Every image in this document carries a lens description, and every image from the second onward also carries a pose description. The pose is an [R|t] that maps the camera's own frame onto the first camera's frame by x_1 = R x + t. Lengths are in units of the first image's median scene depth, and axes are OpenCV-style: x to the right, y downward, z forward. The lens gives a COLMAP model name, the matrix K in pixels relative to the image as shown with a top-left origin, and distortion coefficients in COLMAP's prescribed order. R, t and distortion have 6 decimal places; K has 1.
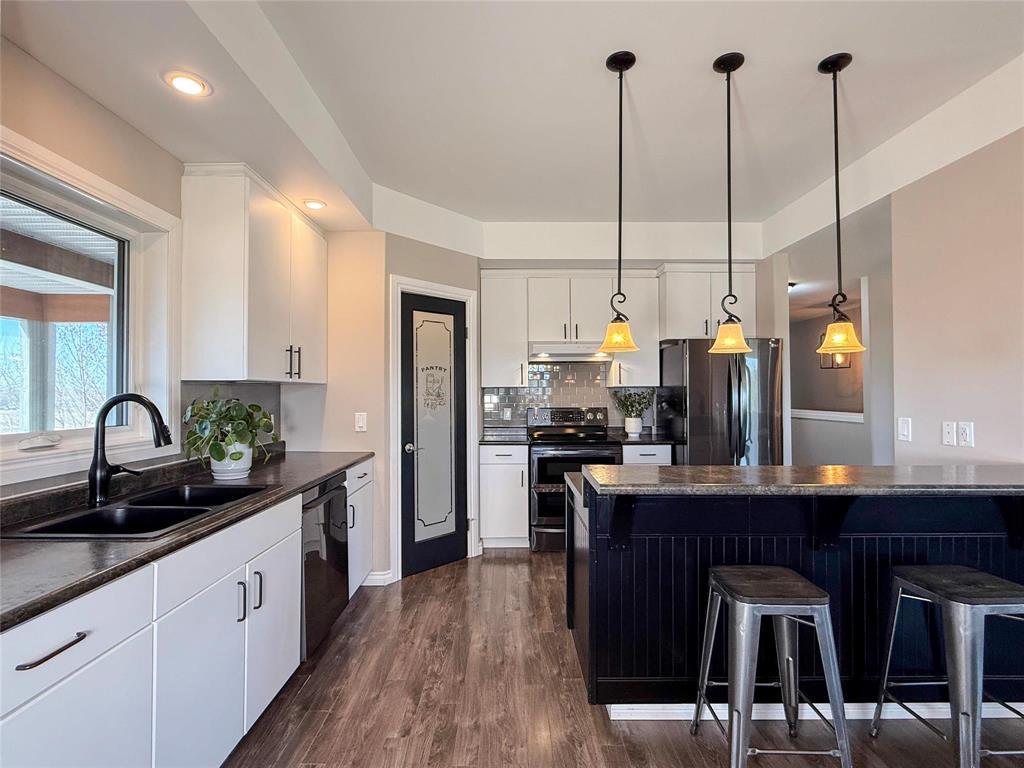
lens RADIAL K [[481.7, 0, 506.7], [0, 481.7, 385.2], [0, 0, 1]] dist [-0.001806, -0.000784]
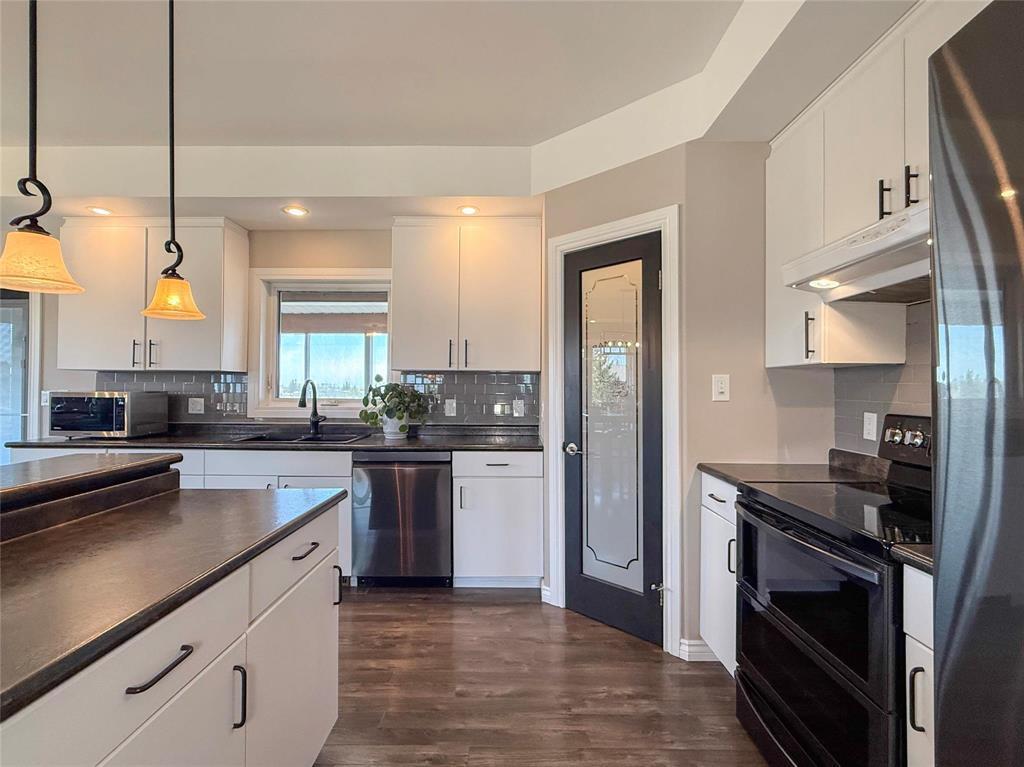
lens RADIAL K [[481.7, 0, 508.4], [0, 481.7, 384.1], [0, 0, 1]] dist [-0.001806, -0.000784]
pose [[0.008864, -0.005487, -0.999946, 0.570431], [0.009968, 0.999936, -0.005399, 0.026768], [0.999911, -0.009919, 0.008918, 0.865961]]
